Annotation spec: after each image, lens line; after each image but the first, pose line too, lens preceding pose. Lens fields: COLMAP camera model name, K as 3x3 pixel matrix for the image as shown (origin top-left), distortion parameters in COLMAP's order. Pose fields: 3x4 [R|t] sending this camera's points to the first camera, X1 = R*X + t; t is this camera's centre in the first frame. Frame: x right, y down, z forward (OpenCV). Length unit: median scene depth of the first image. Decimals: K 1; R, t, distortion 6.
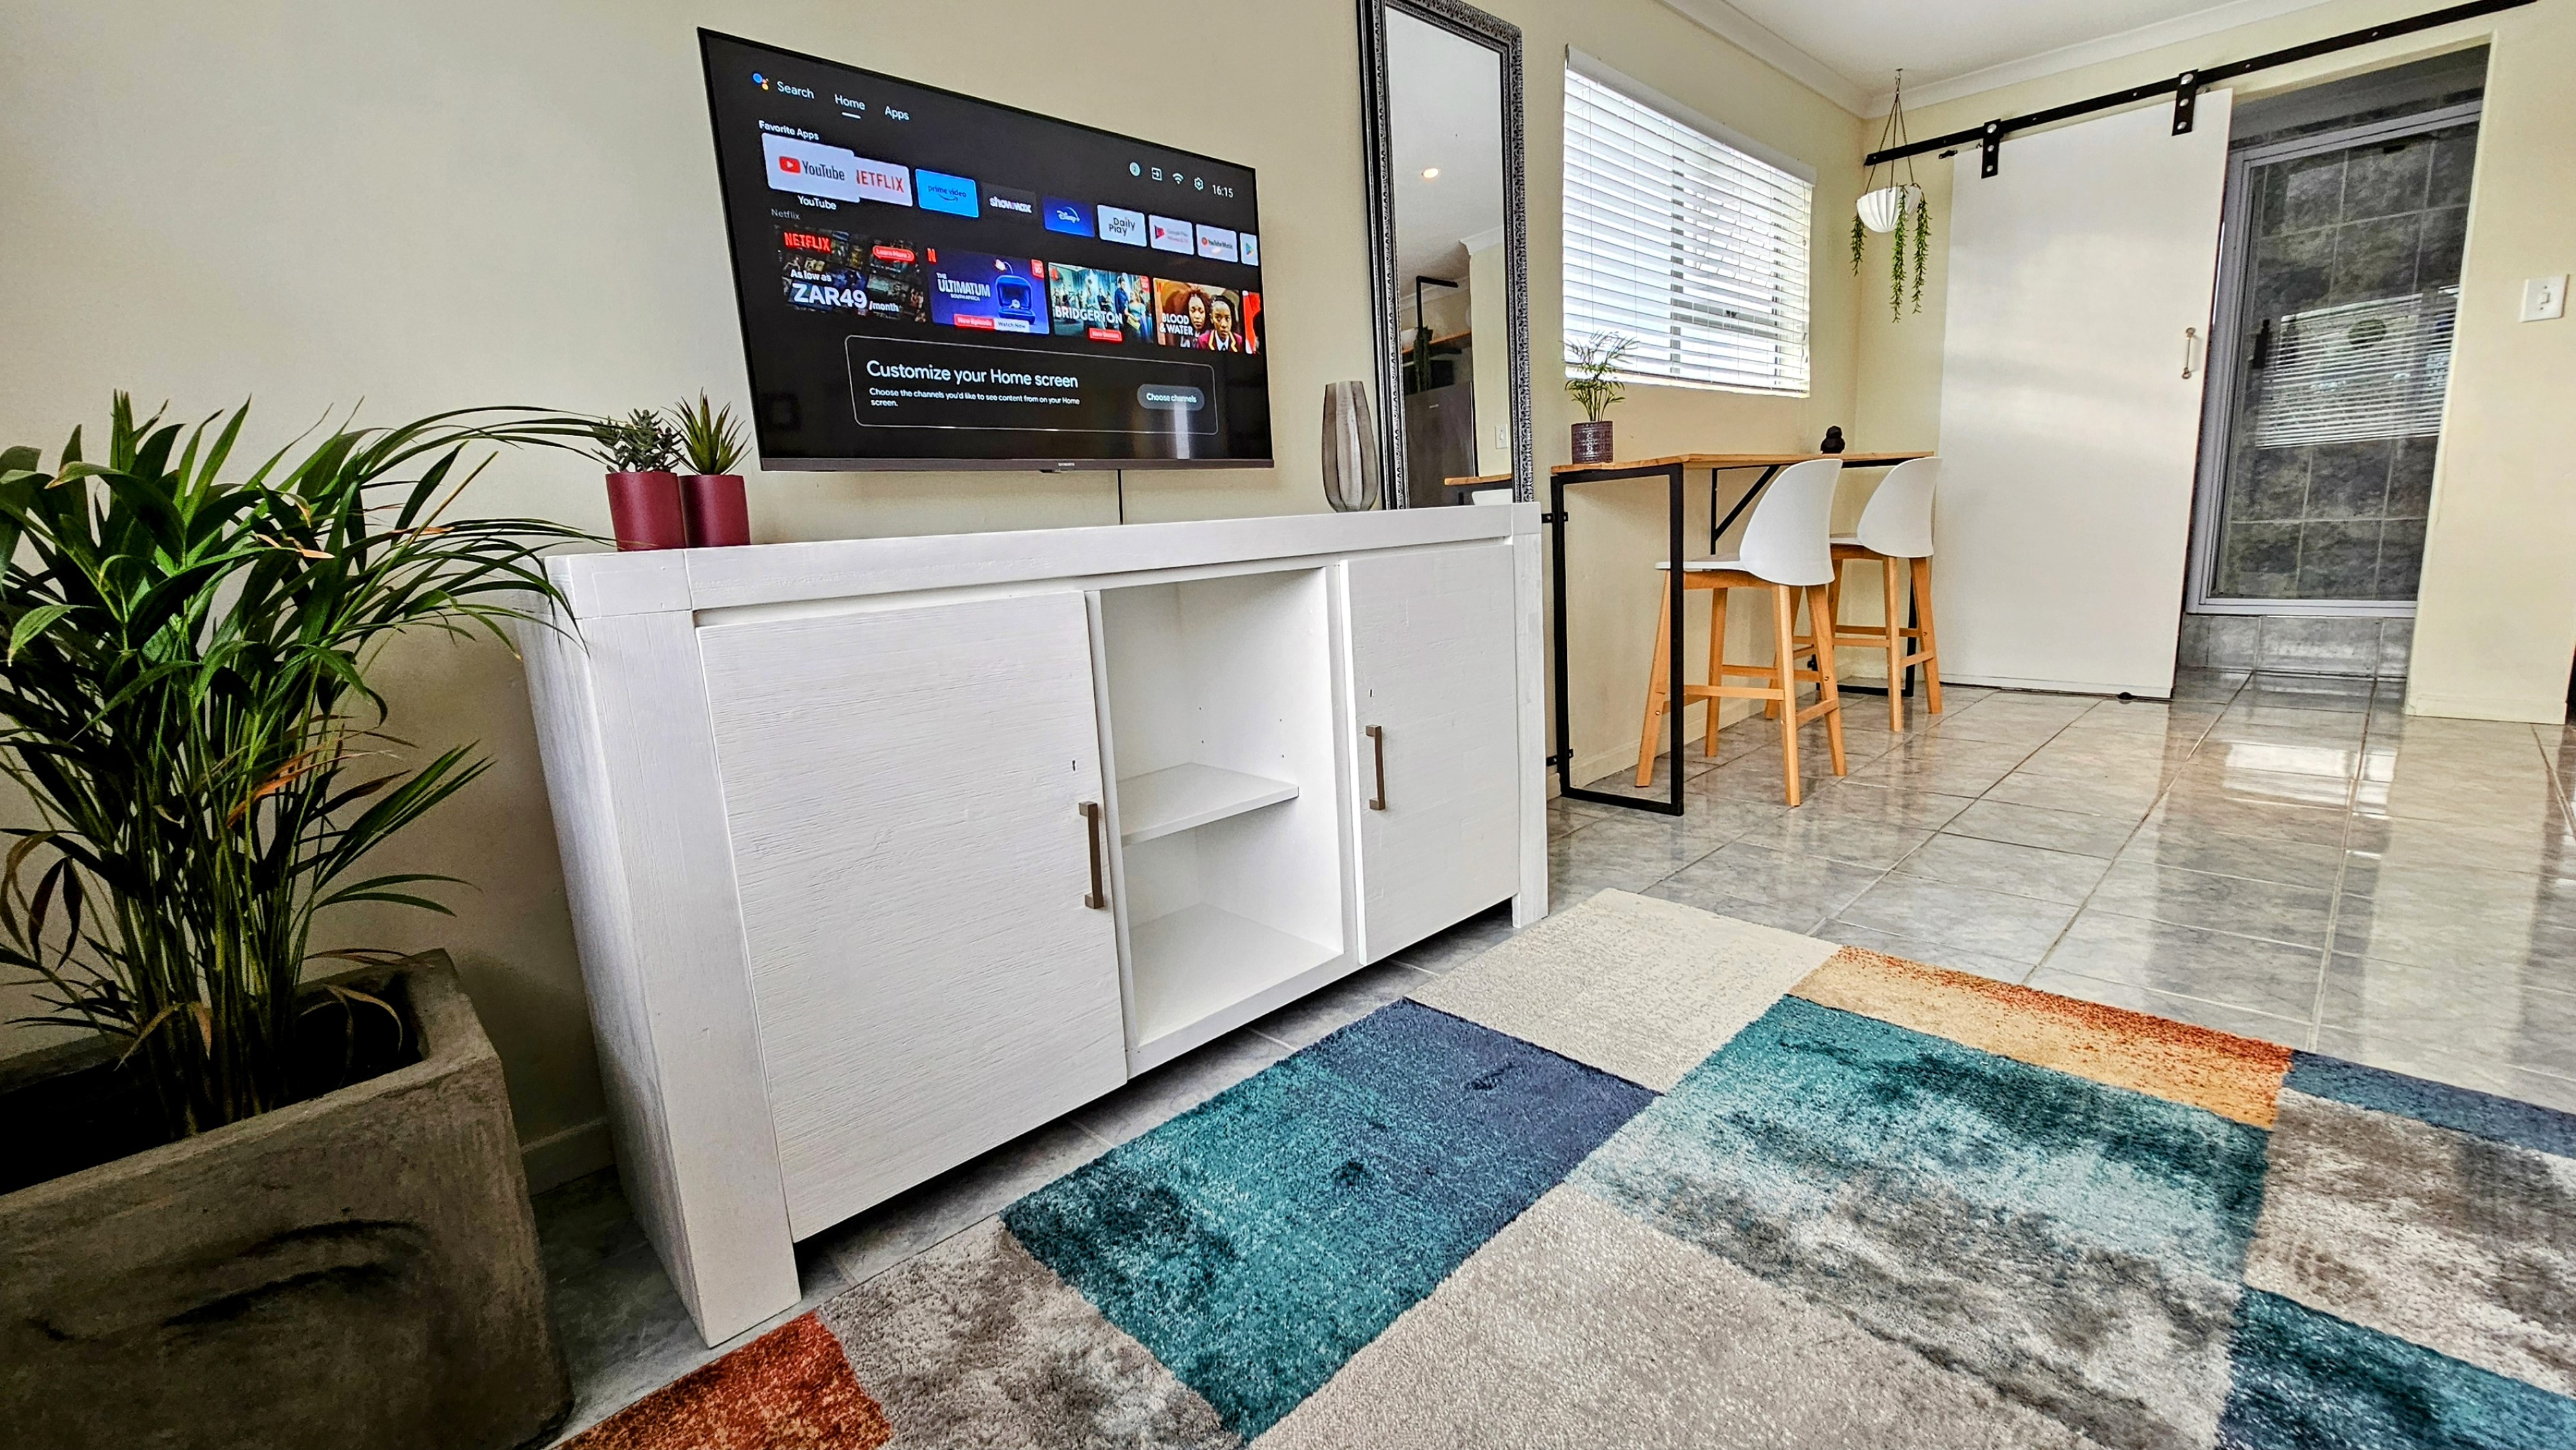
lens RADIAL K [[1047.0, 0, 1288.1], [0, 1047.0, 719.5], [0, 0, 1]] dist [-0.002711, 0.000081]
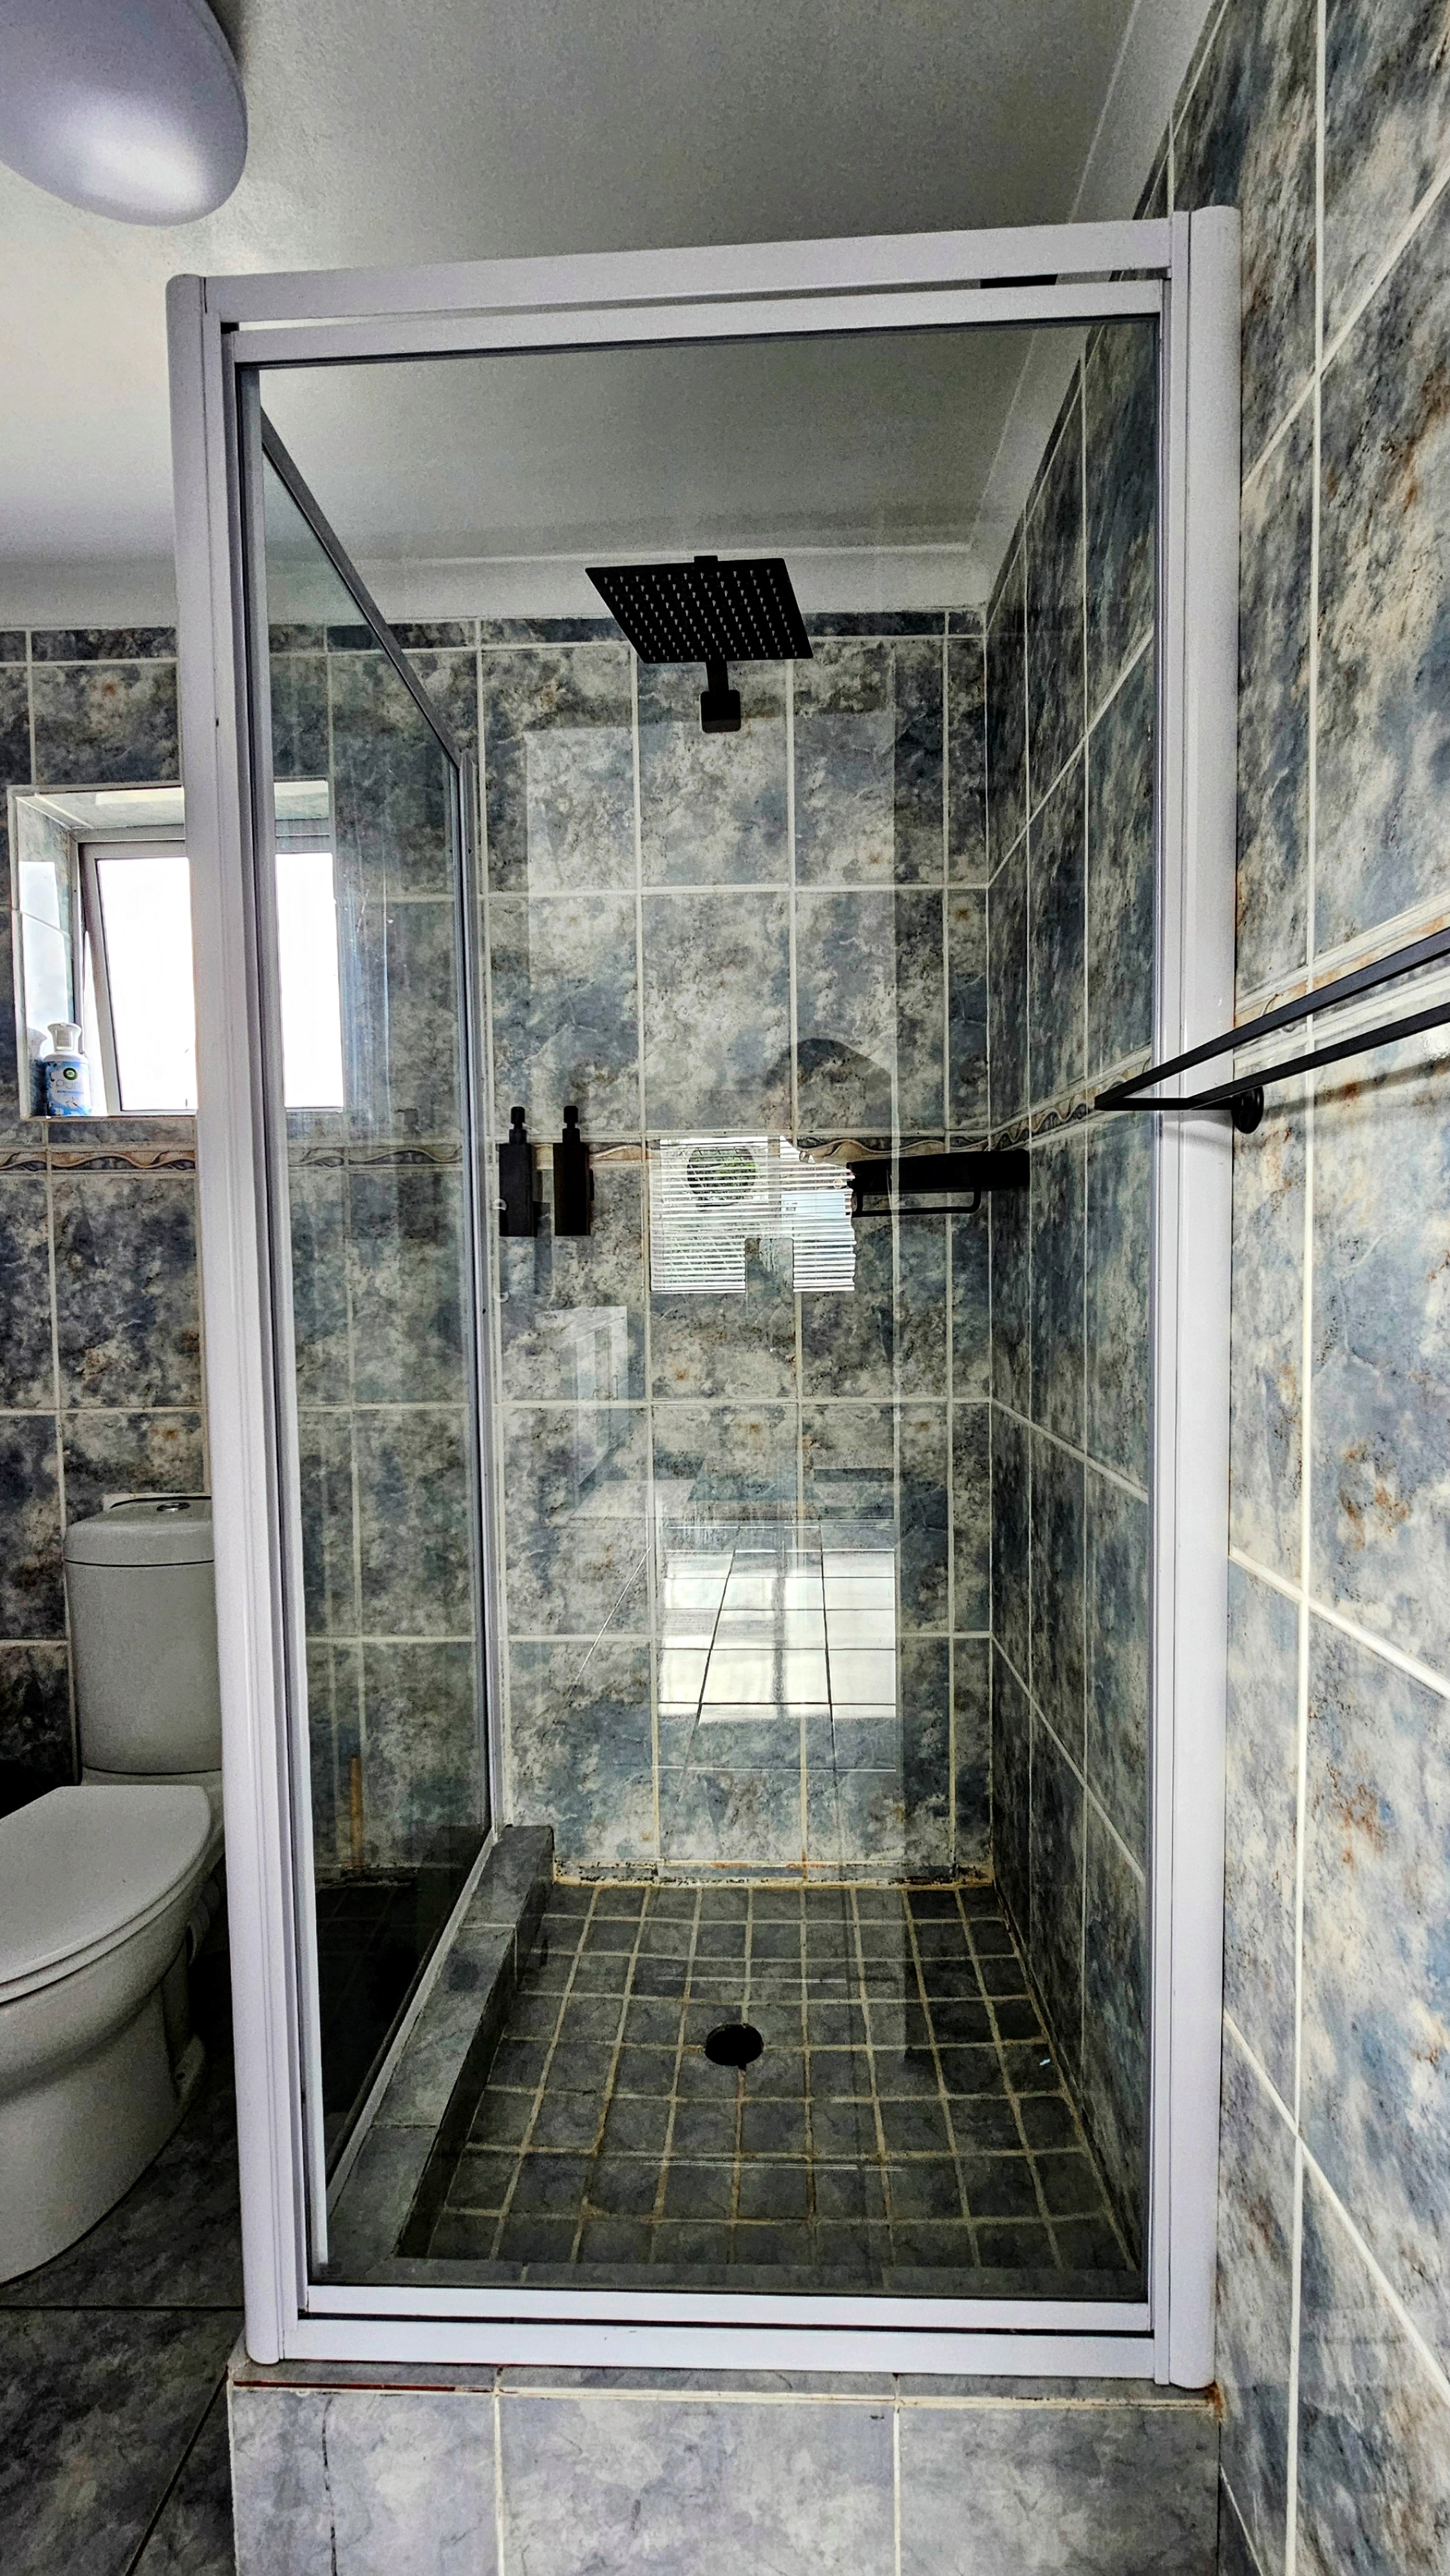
lens RADIAL K [[1047.0, 0, 741.9], [0, 1047.0, 1305.5], [0, 0, 1]] dist [-0.002711, 0.000081]
pose [[0.706083, 0.011362, 0.708038, 0.753445], [0.106582, 0.986776, -0.122123, -0.269263], [-0.700062, 0.161693, 0.695535, 0.721772]]
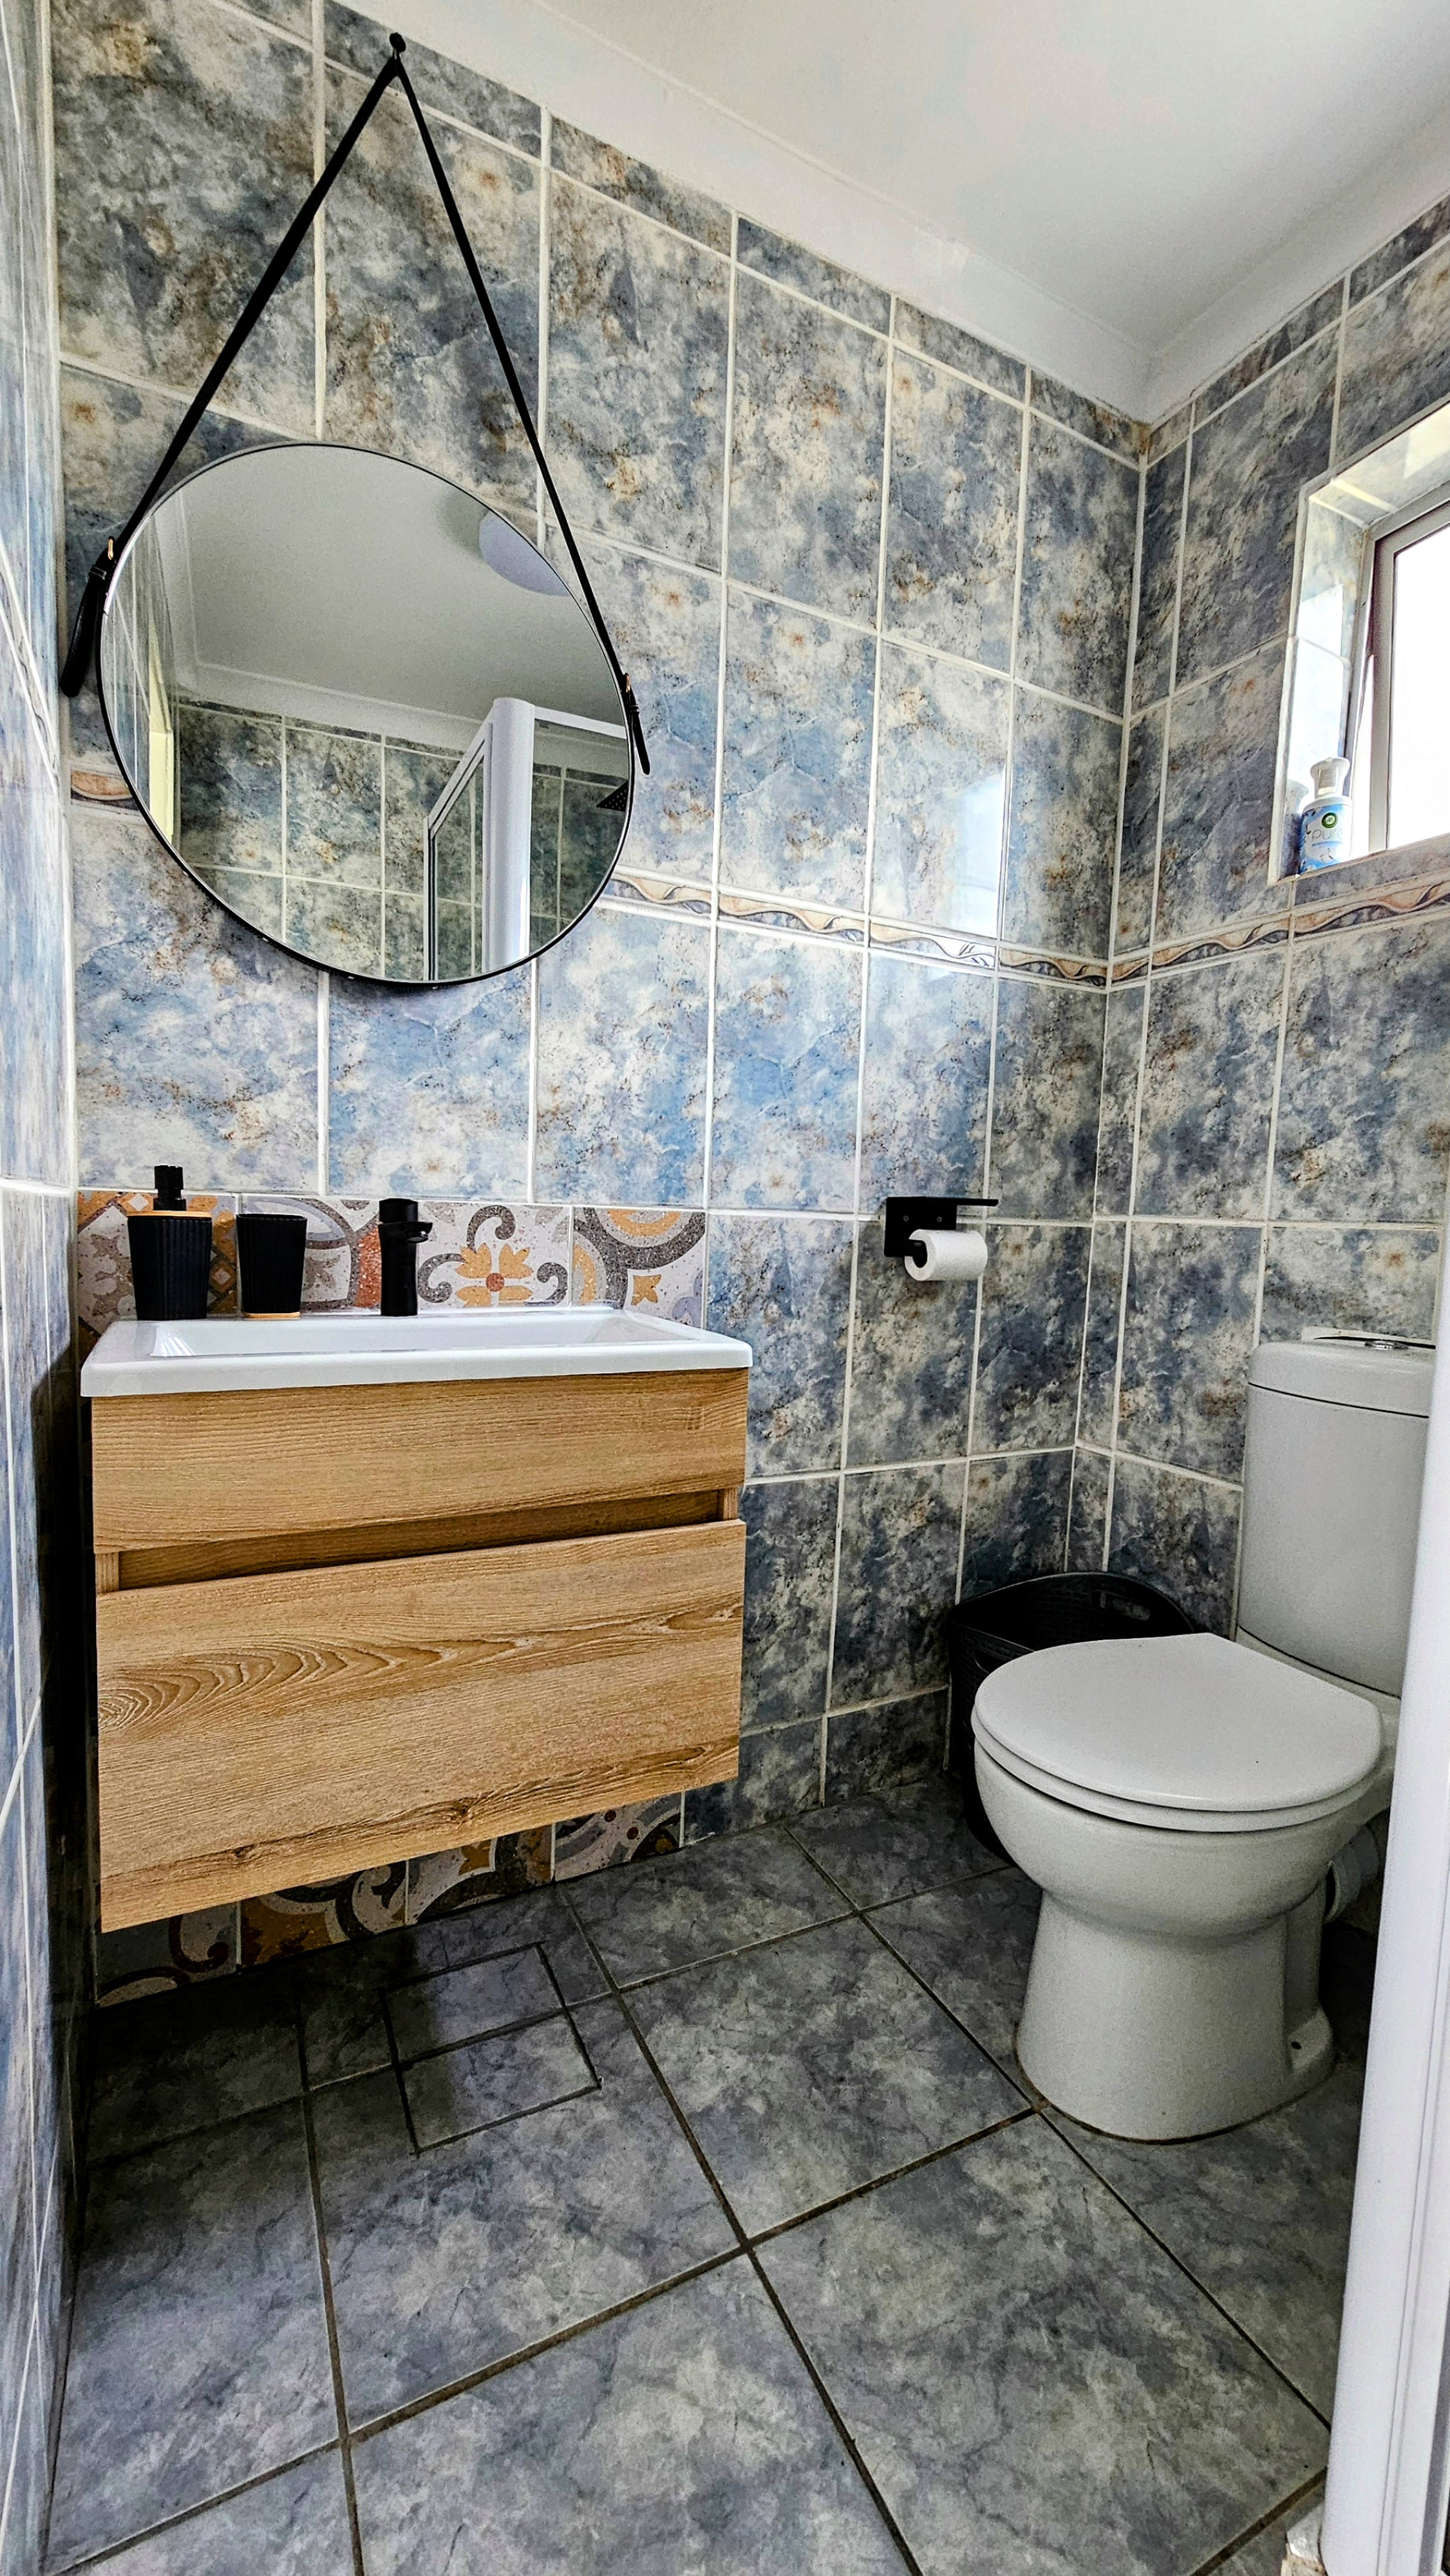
lens RADIAL K [[1047.0, 0, 732.6], [0, 1047.0, 1307.0], [0, 0, 1]] dist [-0.002711, 0.000081]
pose [[0.953587, 0.115200, -0.278209, 0.783497], [-0.140383, 0.987455, -0.072291, -0.229291], [0.266391, 0.107992, 0.957796, 0.813232]]
